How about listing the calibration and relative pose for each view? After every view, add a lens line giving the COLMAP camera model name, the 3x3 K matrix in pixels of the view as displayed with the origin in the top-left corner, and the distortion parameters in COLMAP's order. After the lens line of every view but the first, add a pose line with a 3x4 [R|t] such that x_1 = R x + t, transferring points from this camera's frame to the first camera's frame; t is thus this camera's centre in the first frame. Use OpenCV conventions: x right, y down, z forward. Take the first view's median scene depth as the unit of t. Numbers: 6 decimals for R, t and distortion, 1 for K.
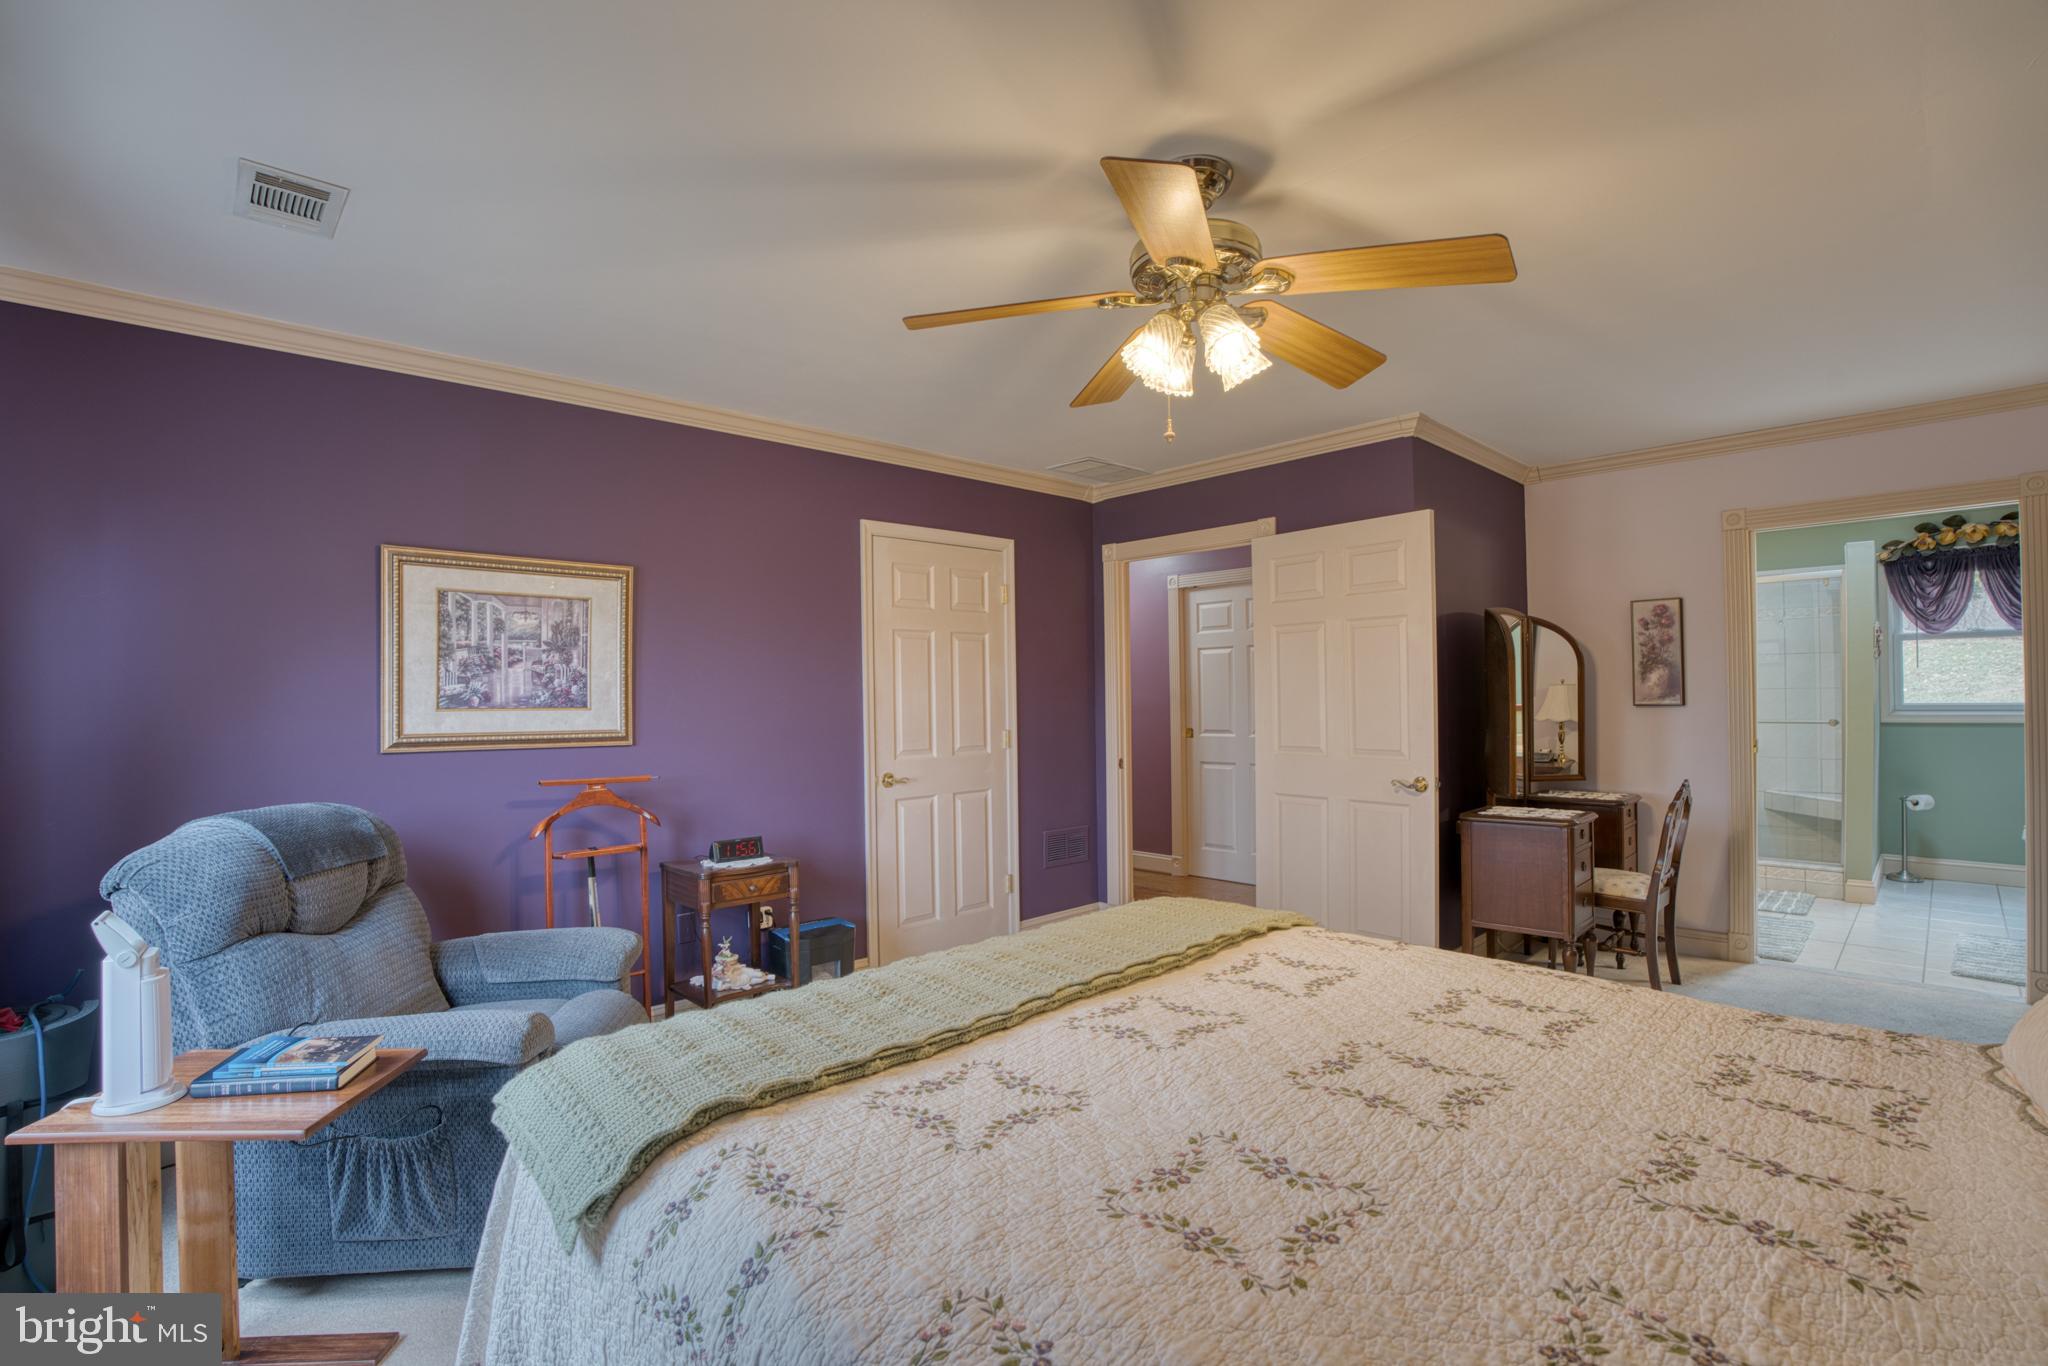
lens RADIAL K [[950.8, 0, 1005.1], [0, 950.8, 685.4], [0, 0, 1]] dist [-0.070402, 0.019065]
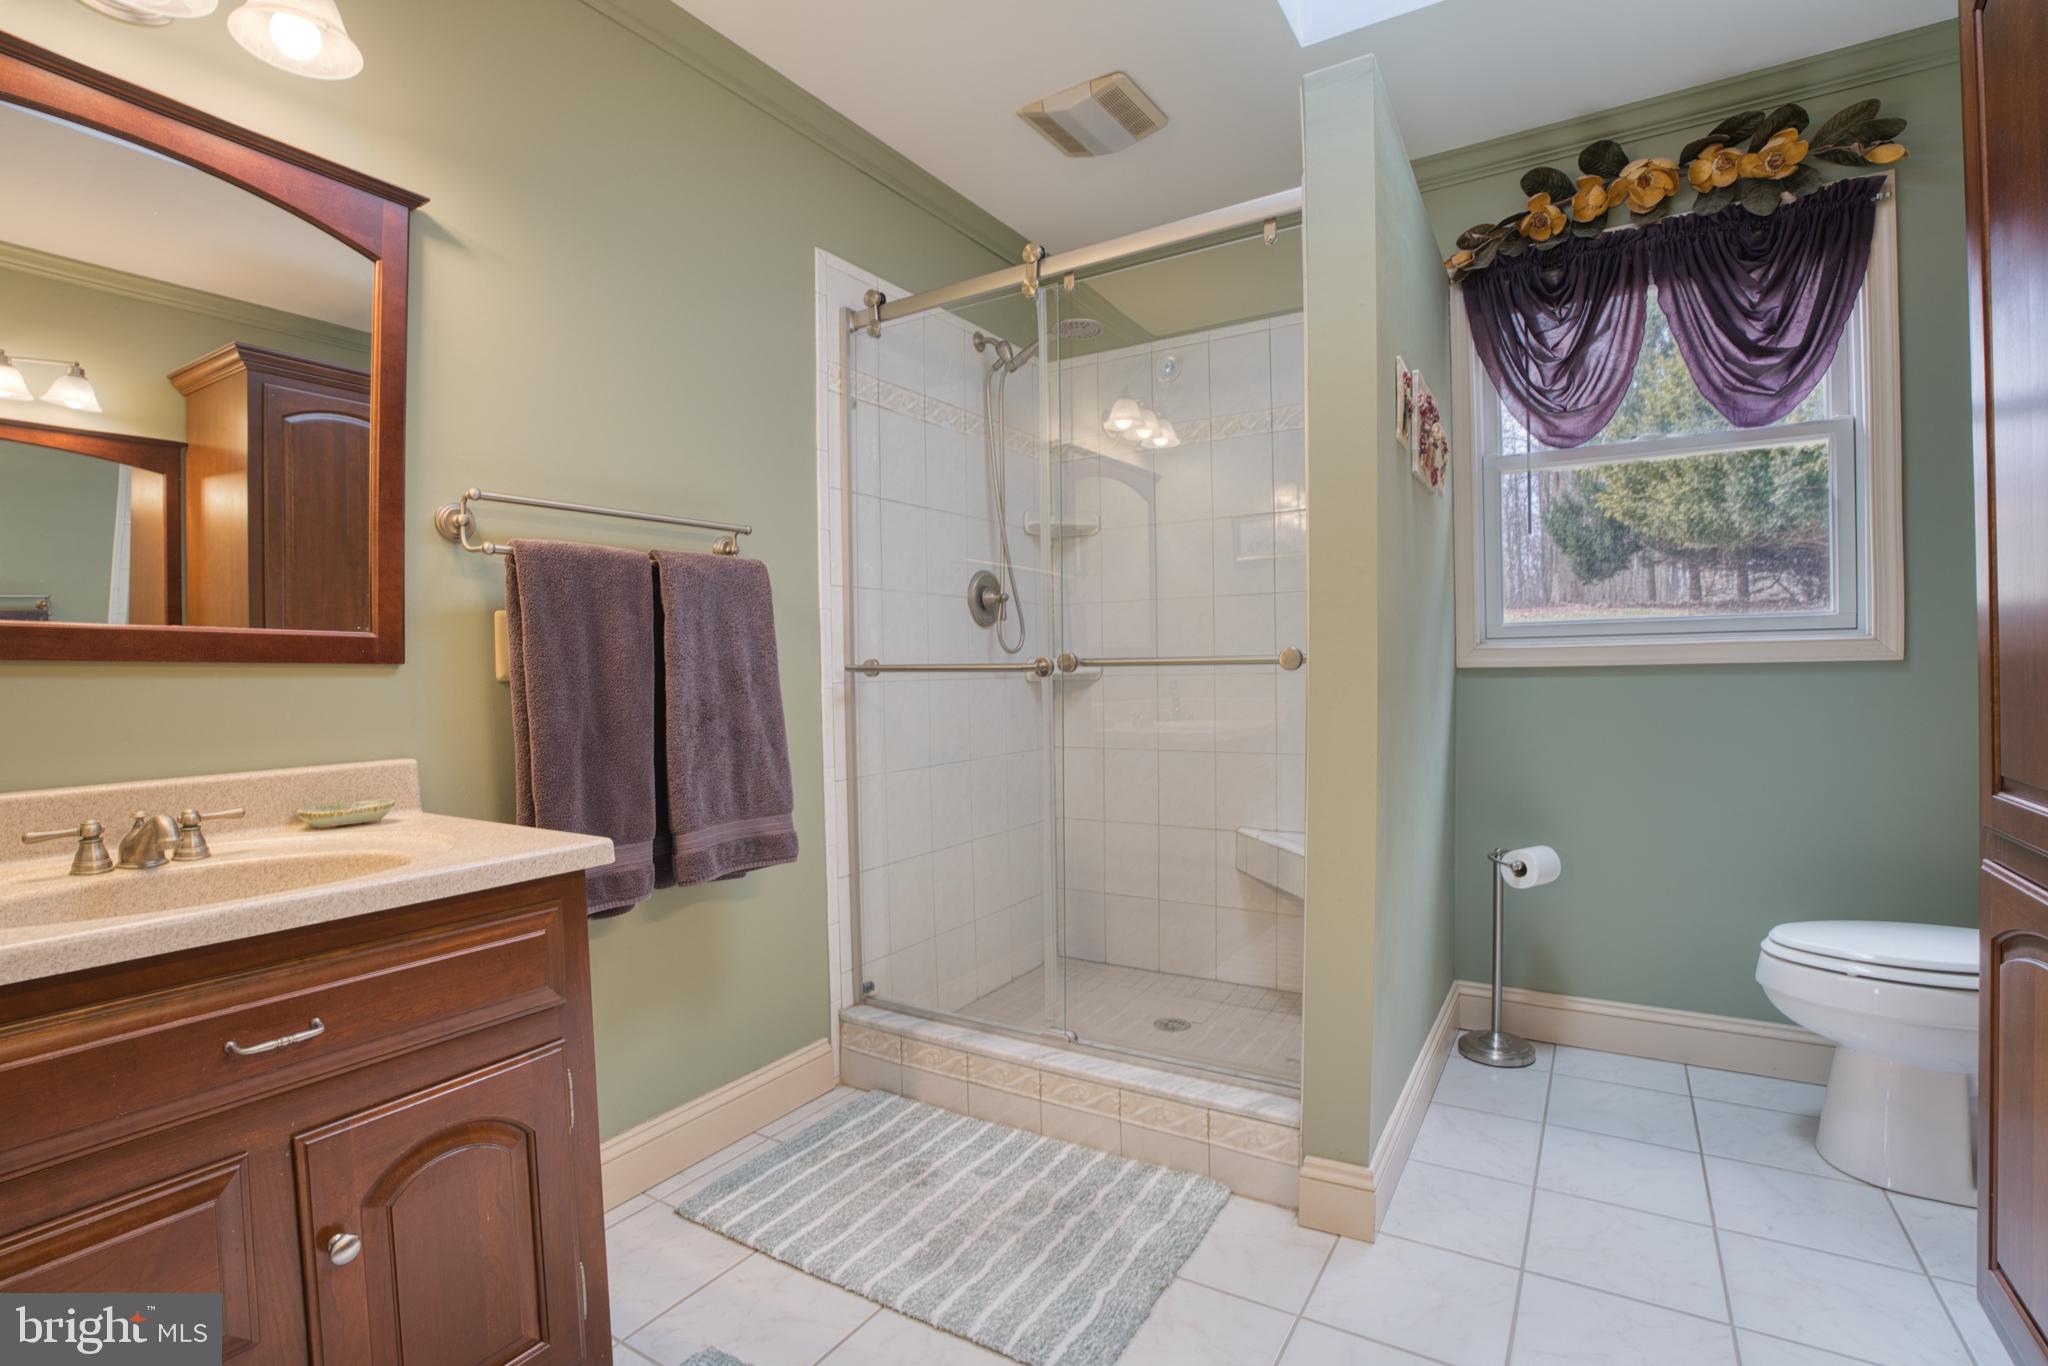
lens RADIAL K [[950.8, 0, 1022.5], [0, 950.8, 671.8], [0, 0, 1]] dist [-0.070402, 0.019065]
pose [[0.969467, -0.001989, 0.245216, 0.740187], [-0.002406, 0.999842, 0.017624, 0.039497], [-0.245212, -0.017676, 0.969308, 0.697995]]
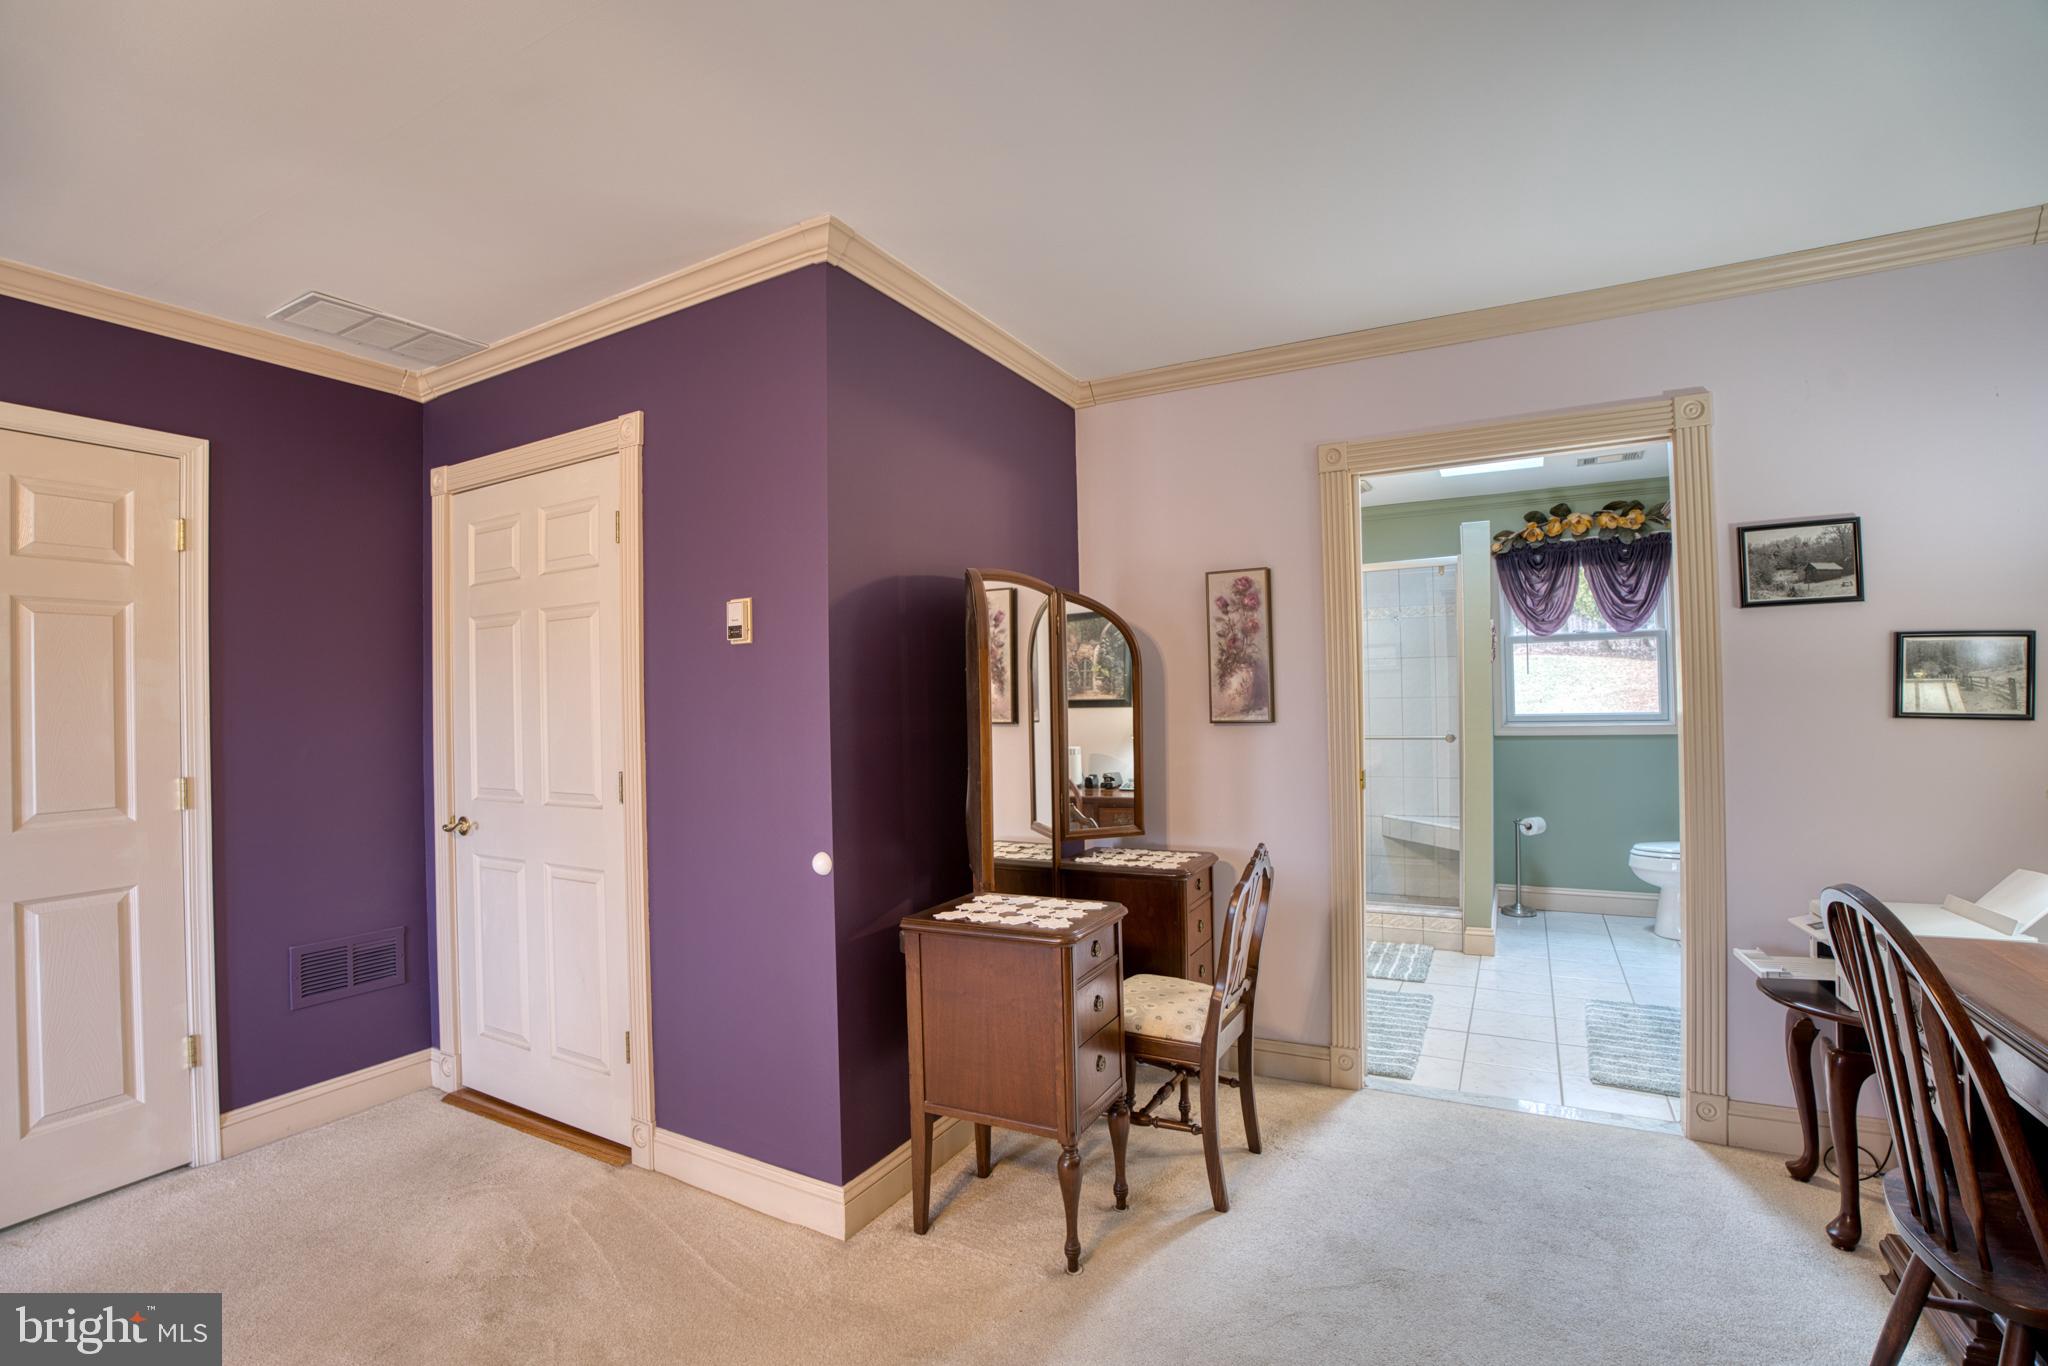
lens RADIAL K [[950.8, 0, 1004.2], [0, 950.8, 686.1], [0, 0, 1]] dist [-0.070402, 0.019065]
pose [[0.953886, -0.000113, 0.300169, 0.261010], [0.003995, 0.999916, -0.012316, 0.001887], [-0.300142, 0.012947, 0.953807, 0.299293]]
